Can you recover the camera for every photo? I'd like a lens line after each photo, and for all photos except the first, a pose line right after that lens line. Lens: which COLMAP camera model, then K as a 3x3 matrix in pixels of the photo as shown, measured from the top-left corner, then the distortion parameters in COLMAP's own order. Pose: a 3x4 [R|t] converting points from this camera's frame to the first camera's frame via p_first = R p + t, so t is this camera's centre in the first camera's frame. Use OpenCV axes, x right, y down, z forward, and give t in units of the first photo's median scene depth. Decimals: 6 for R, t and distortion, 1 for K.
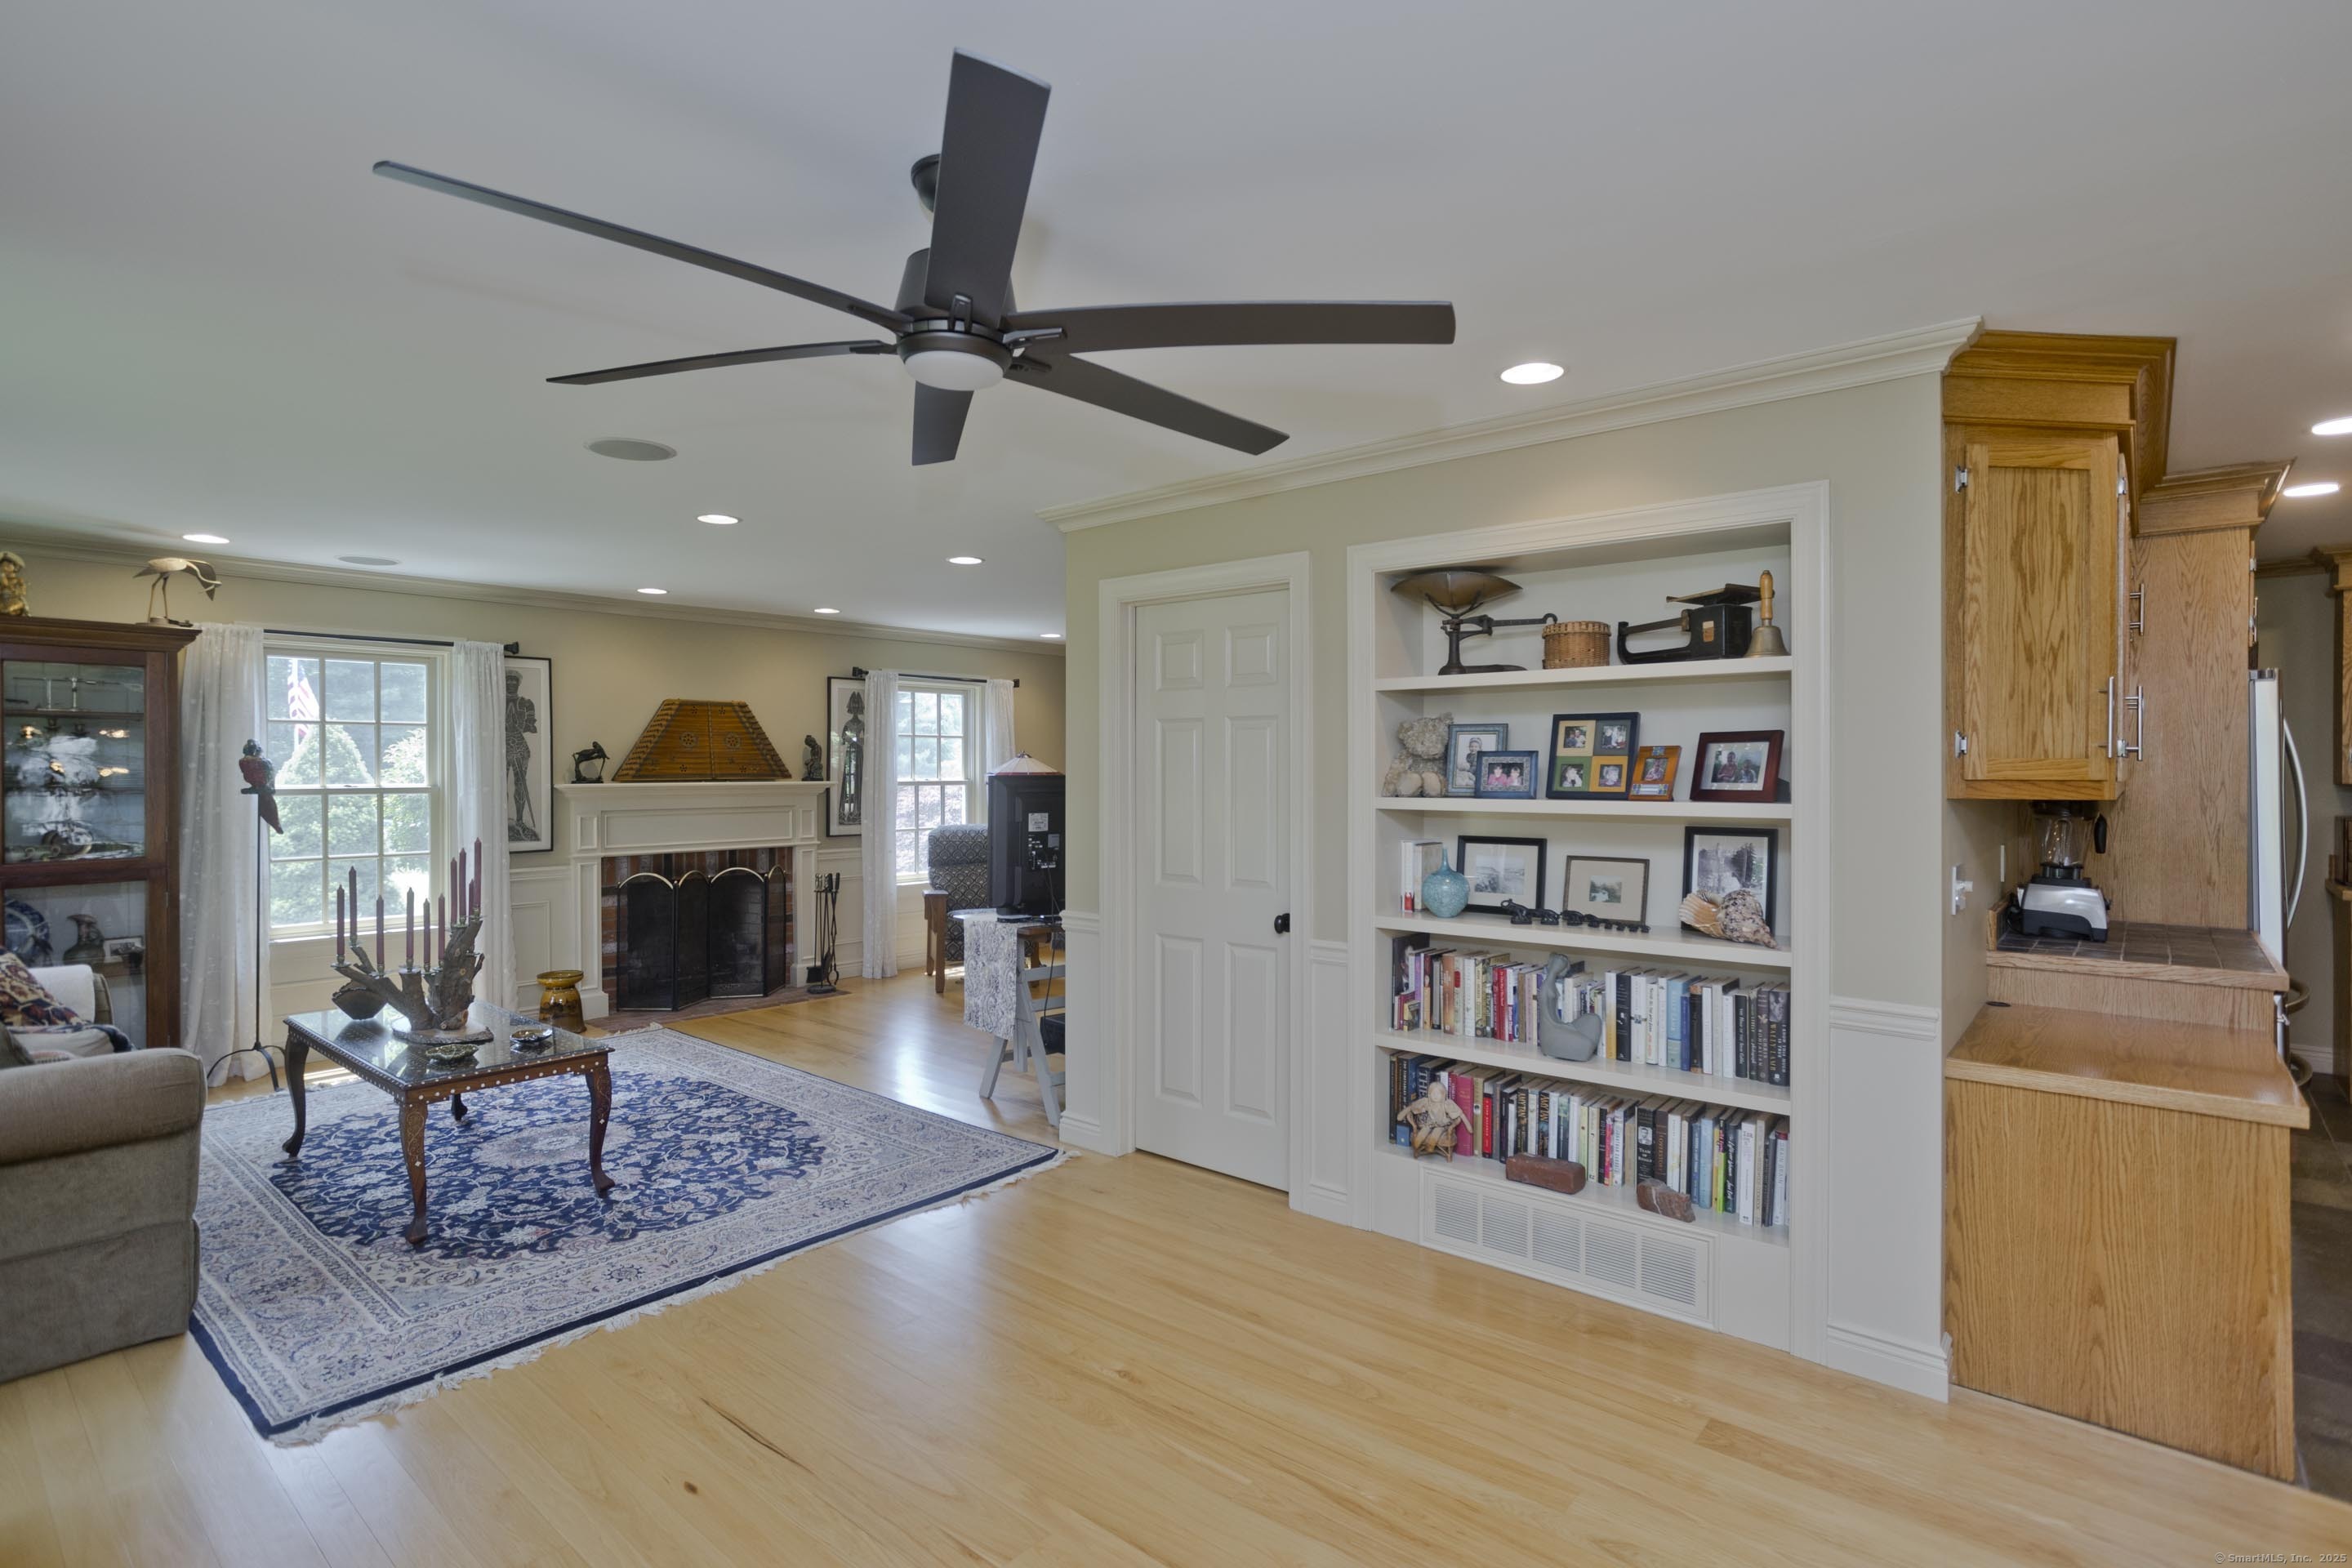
lens RADIAL K [[1138.2, 0, 1169.0], [0, 1138.2, 775.4], [0, 0, 1]] dist [-0.031472, 0.015129]
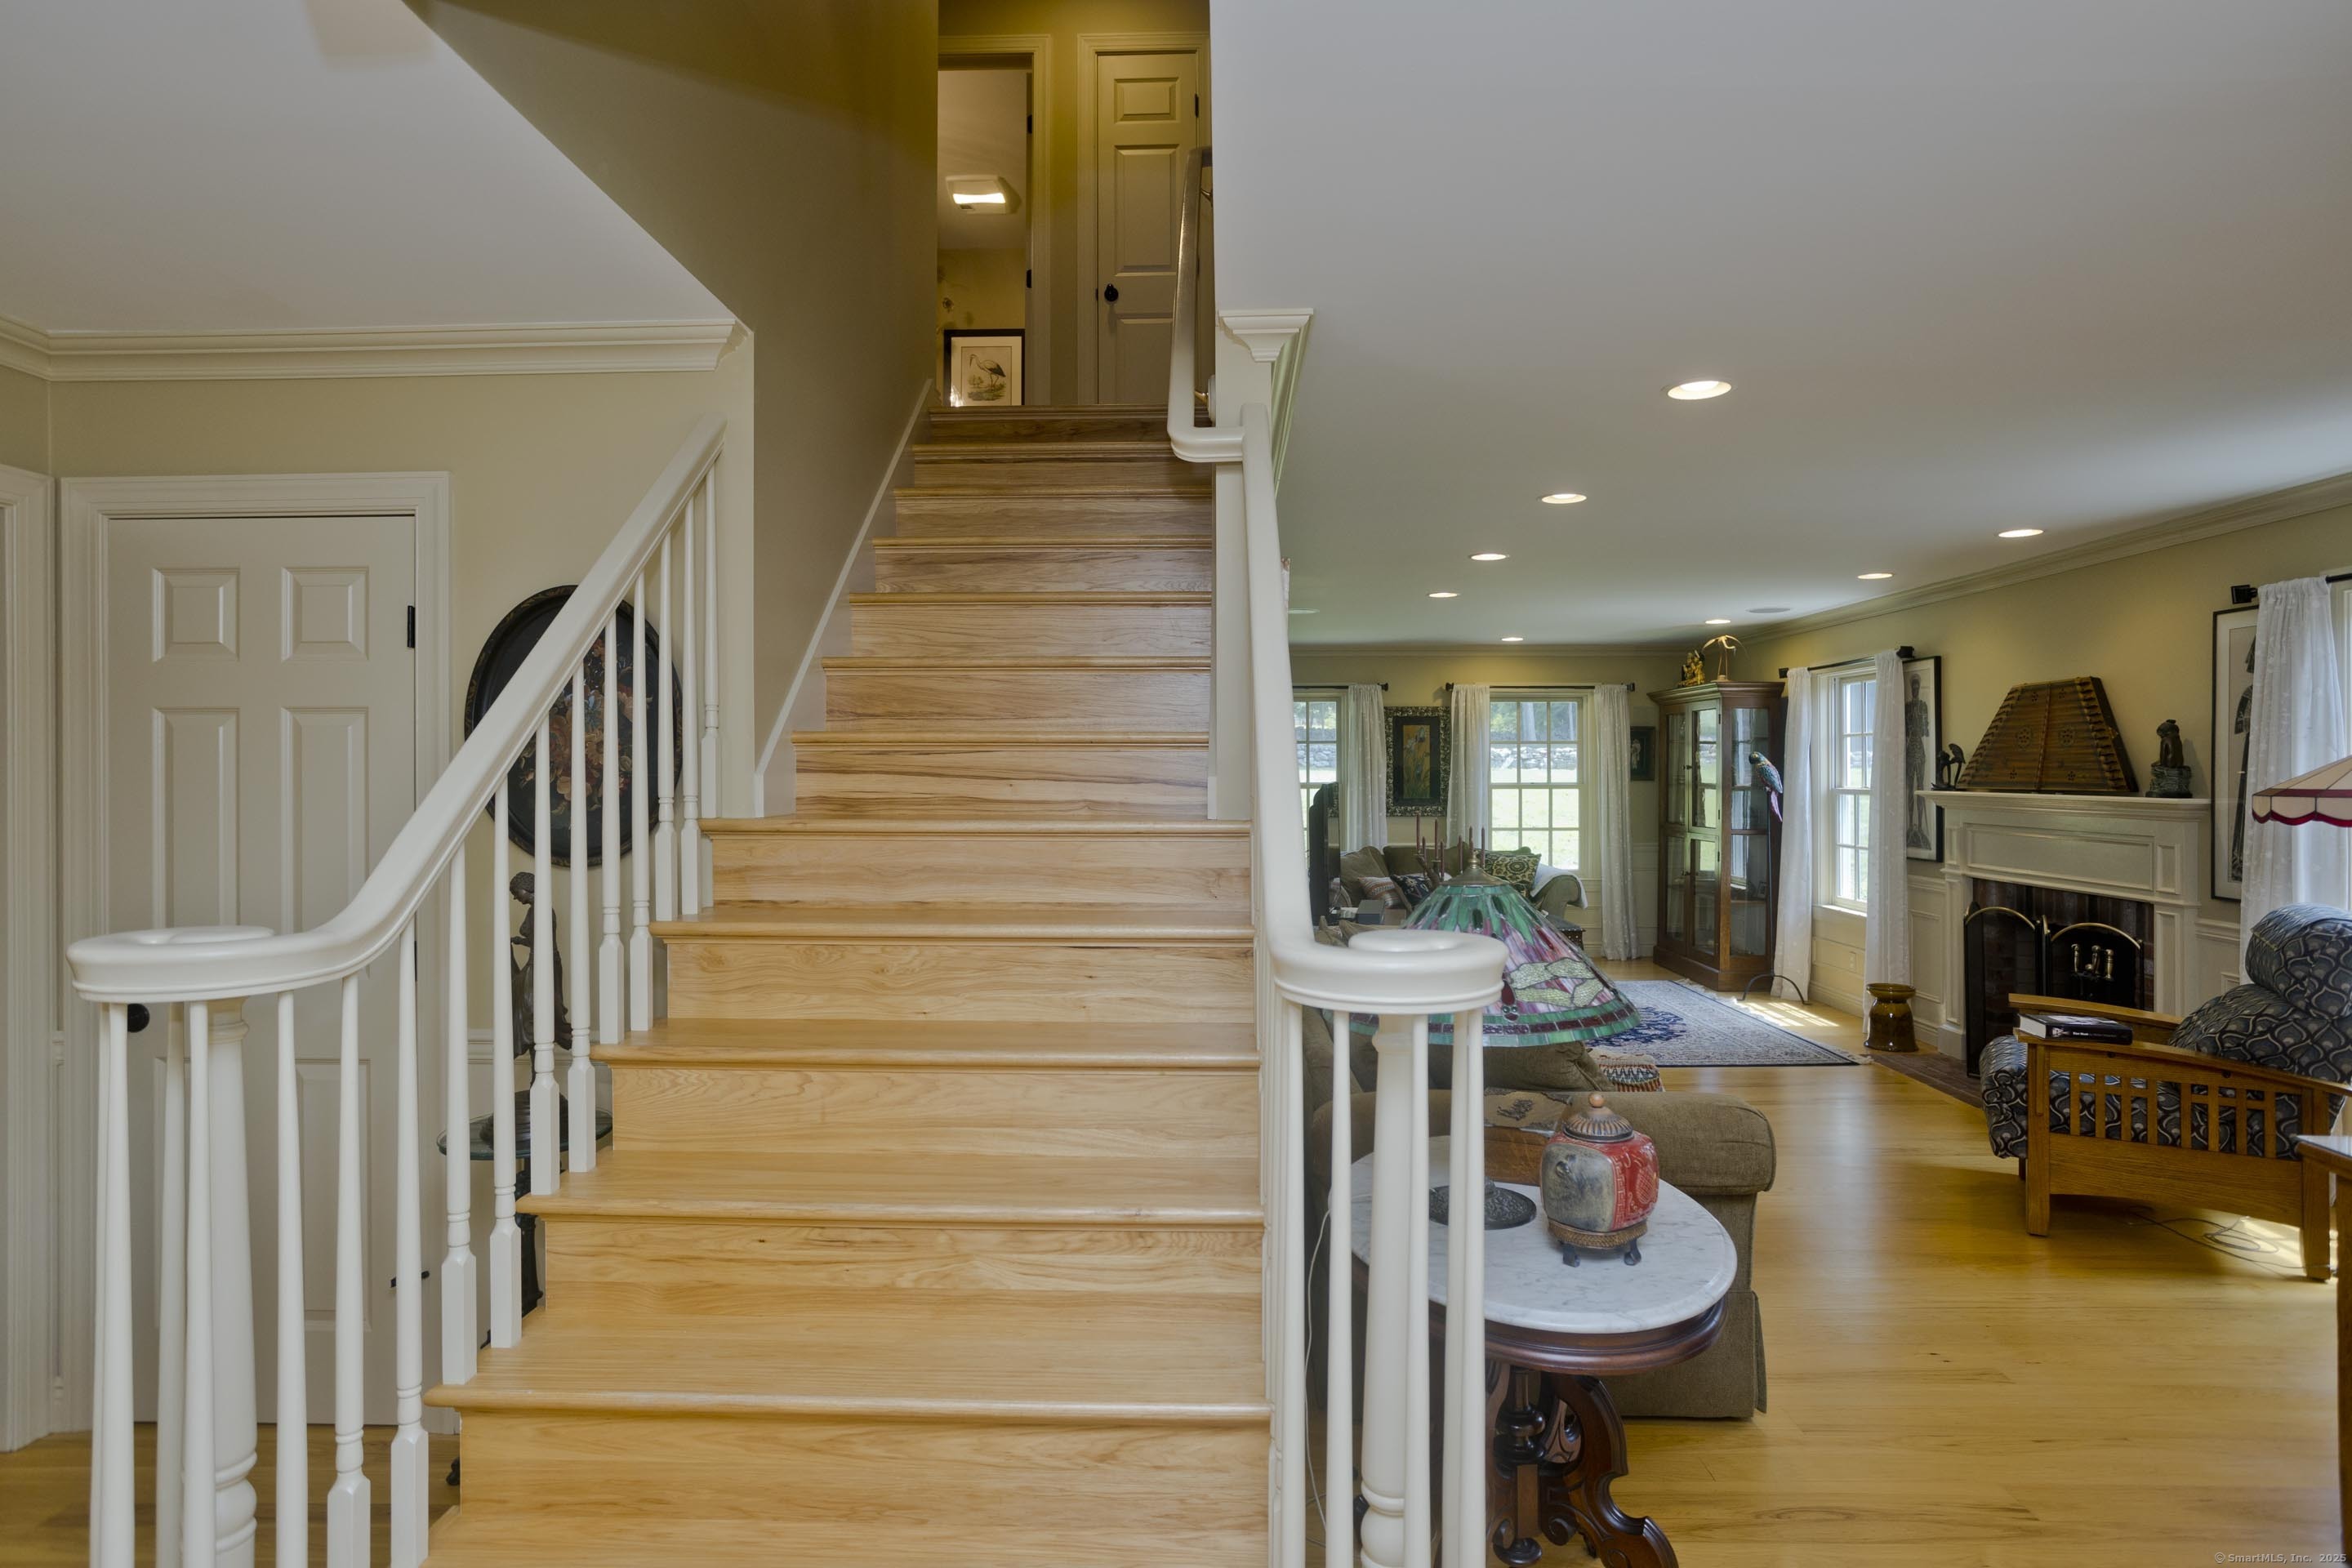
lens RADIAL K [[1230.0, 0, 1182.1], [0, 1230.0, 762.9], [0, 0, 1]] dist [-0.029495, 0.009758]
pose [[-0.773840, 0.004140, -0.633368, 1.147182], [0.004592, 0.999989, 0.000926, -0.037837], [0.633365, -0.002192, -0.773850, 2.760870]]
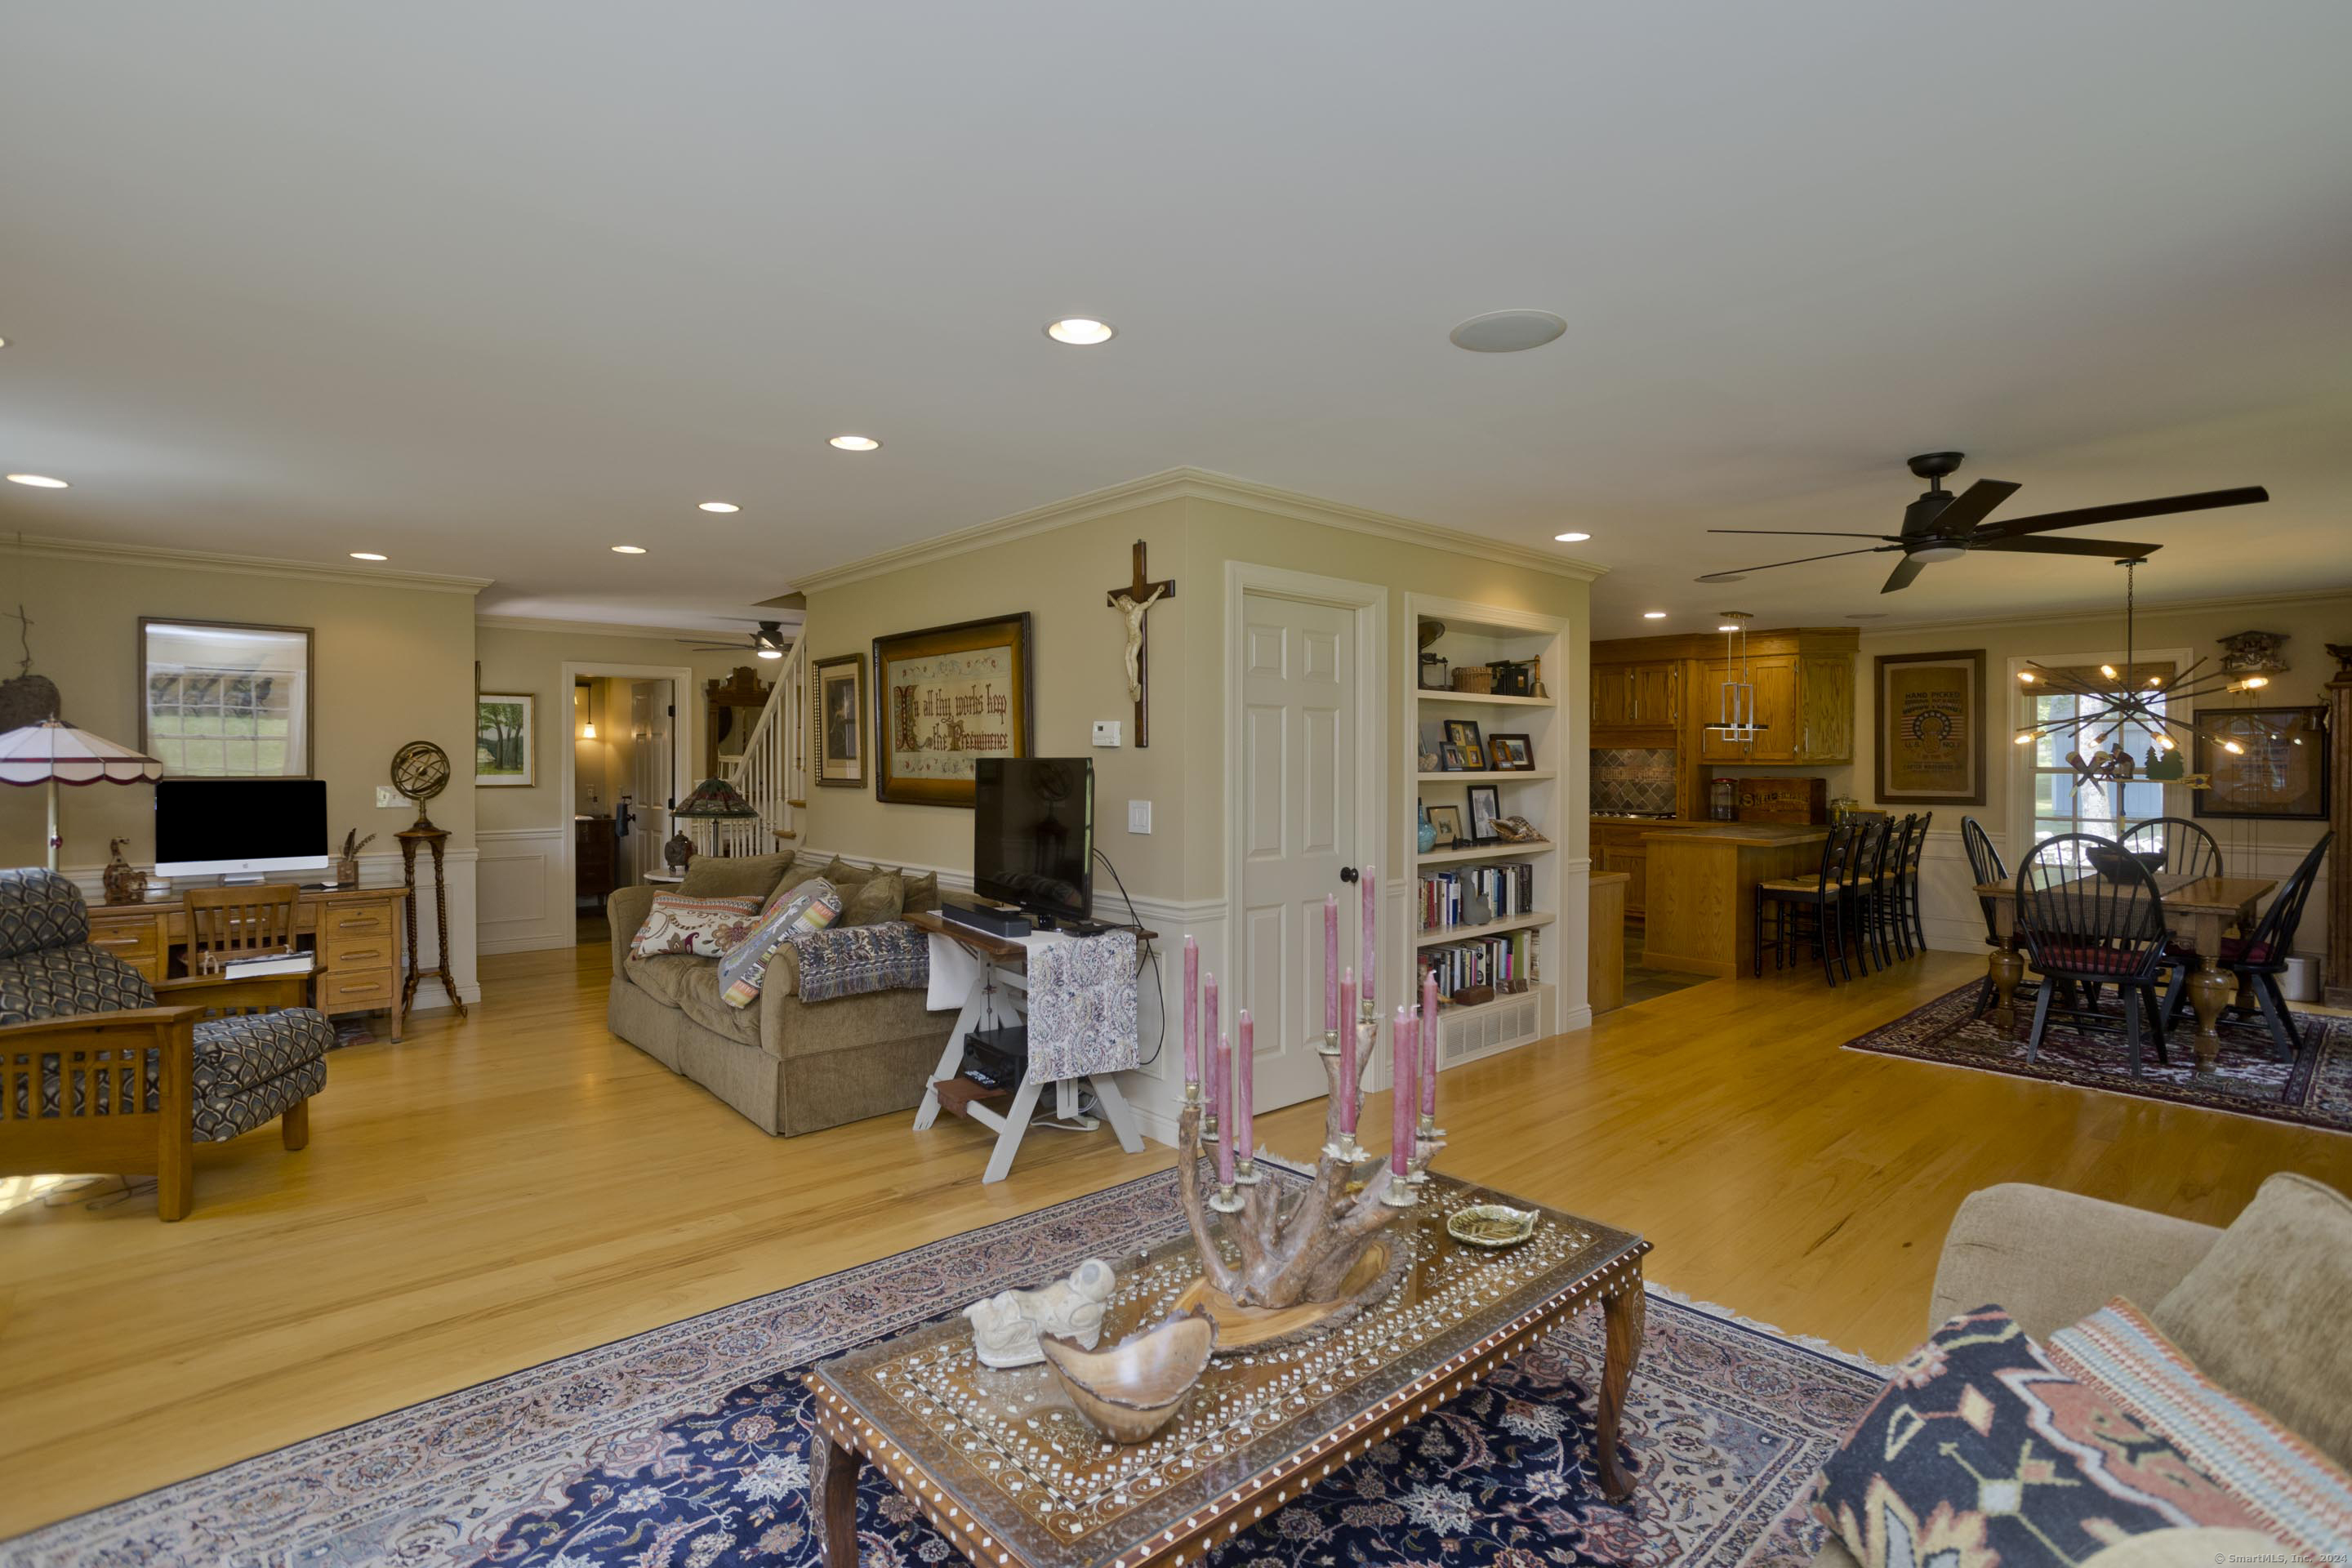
lens RADIAL K [[1138.2, 0, 1163.4], [0, 1138.2, 775.1], [0, 0, 1]] dist [-0.031472, 0.015129]
pose [[0.140874, -0.012509, 0.989949, -1.385382], [0.002994, 0.999921, 0.012209, 0.004074], [-0.990023, 0.001244, 0.140900, 1.215511]]
